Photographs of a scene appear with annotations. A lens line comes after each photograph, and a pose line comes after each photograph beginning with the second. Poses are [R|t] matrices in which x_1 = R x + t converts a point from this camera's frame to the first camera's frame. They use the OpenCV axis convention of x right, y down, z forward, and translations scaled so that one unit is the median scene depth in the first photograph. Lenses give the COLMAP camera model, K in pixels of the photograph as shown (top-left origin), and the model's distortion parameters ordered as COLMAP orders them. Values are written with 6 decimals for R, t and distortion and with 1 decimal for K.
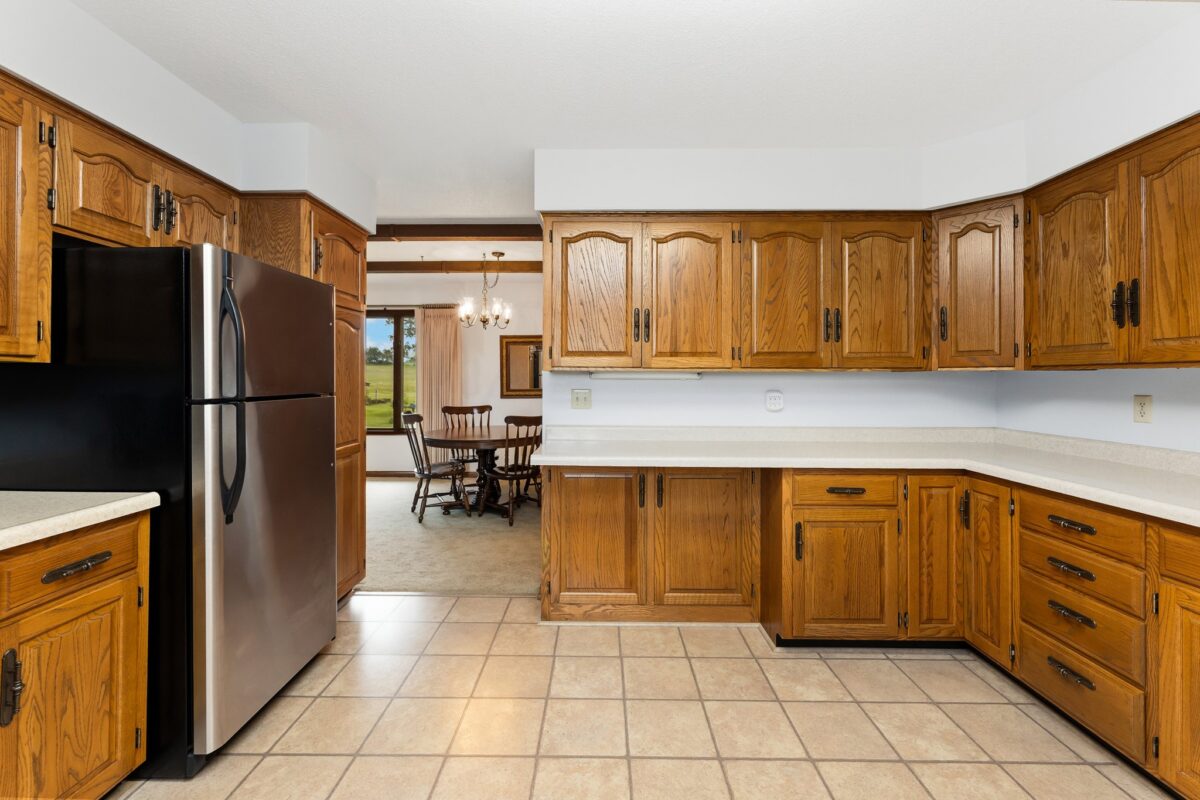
lens RADIAL K [[499.7, 0, 595.0], [0, 499.7, 377.7], [0, 0, 1]] dist [0.000508, -0.000033]
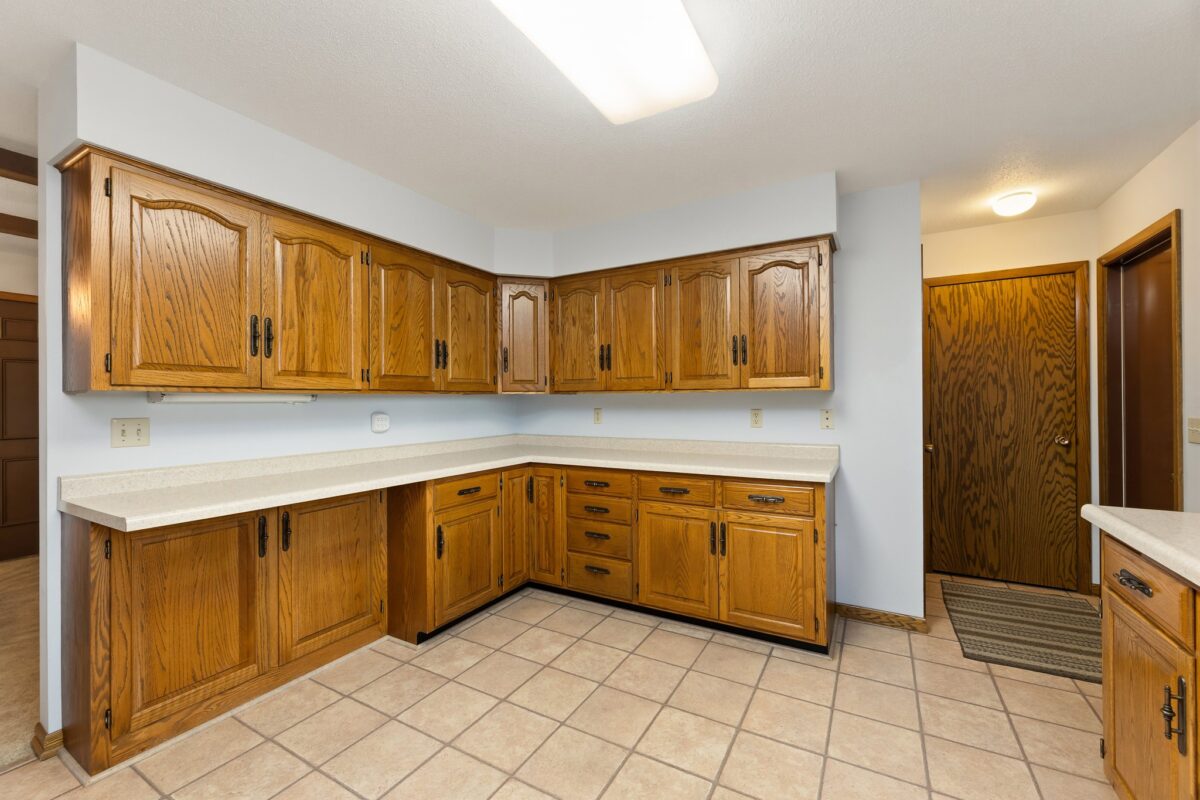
lens RADIAL K [[489.3, 0, 600.0], [0, 489.3, 400.0], [0, 0, 1]] dist [-0.000371, -0.000181]
pose [[0.484029, -0.004786, 0.875039, -0.355546], [0.004694, 0.999985, 0.002873, 0.000171], [-0.875040, 0.002716, 0.484044, 0.121310]]
